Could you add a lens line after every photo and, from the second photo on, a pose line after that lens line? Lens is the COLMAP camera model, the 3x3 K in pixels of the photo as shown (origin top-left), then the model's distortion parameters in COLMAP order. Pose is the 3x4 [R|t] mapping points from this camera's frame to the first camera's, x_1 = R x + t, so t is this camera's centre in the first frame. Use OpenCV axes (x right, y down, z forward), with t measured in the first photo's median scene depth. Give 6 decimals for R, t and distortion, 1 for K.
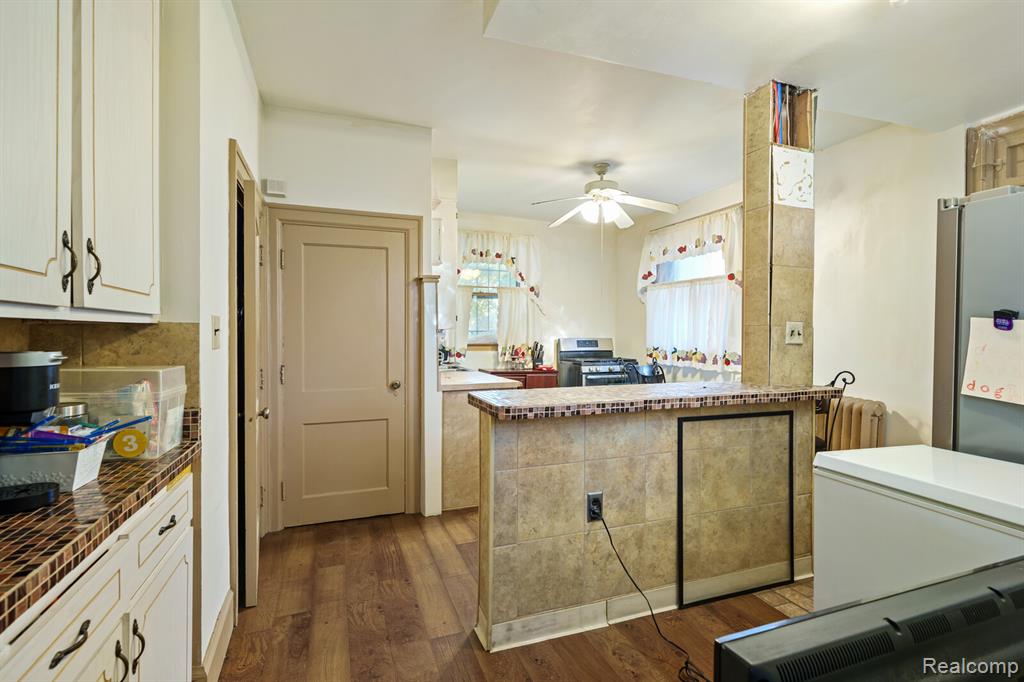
lens RADIAL K [[471.3, 0, 509.4], [0, 471.3, 339.8], [0, 0, 1]] dist [-0.000783, 0.000787]
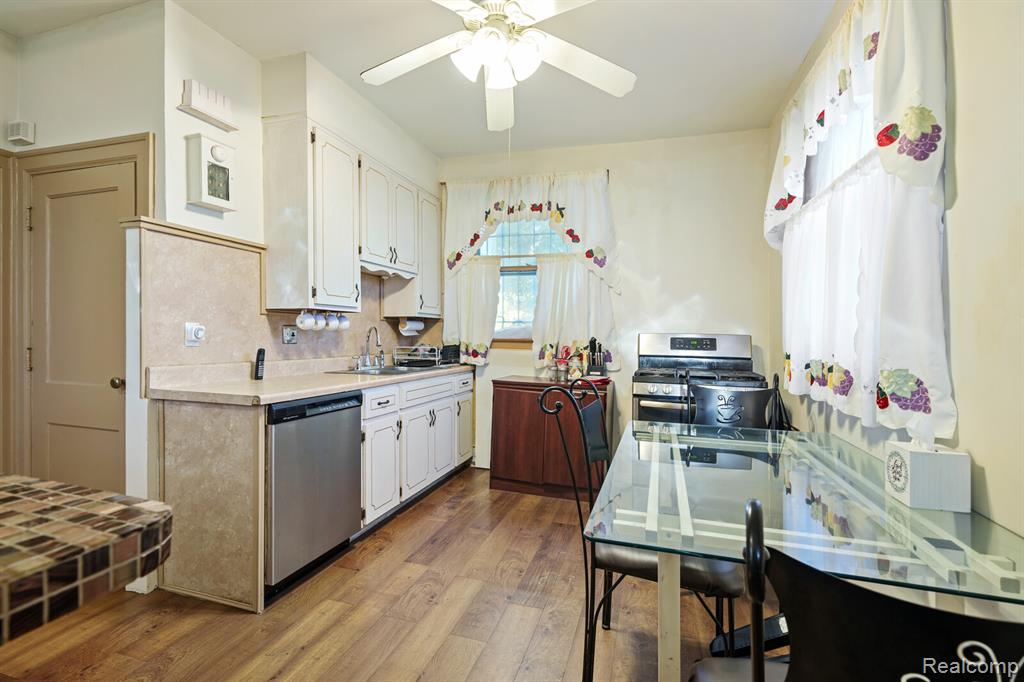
lens RADIAL K [[471.3, 0, 512.9], [0, 471.3, 334.5], [0, 0, 1]] dist [-0.000783, 0.000787]
pose [[0.792197, 0.012371, -0.610141, 0.364162], [-0.025078, 0.999610, -0.012293, 0.010411], [0.609751, 0.025040, 0.792198, 0.460169]]
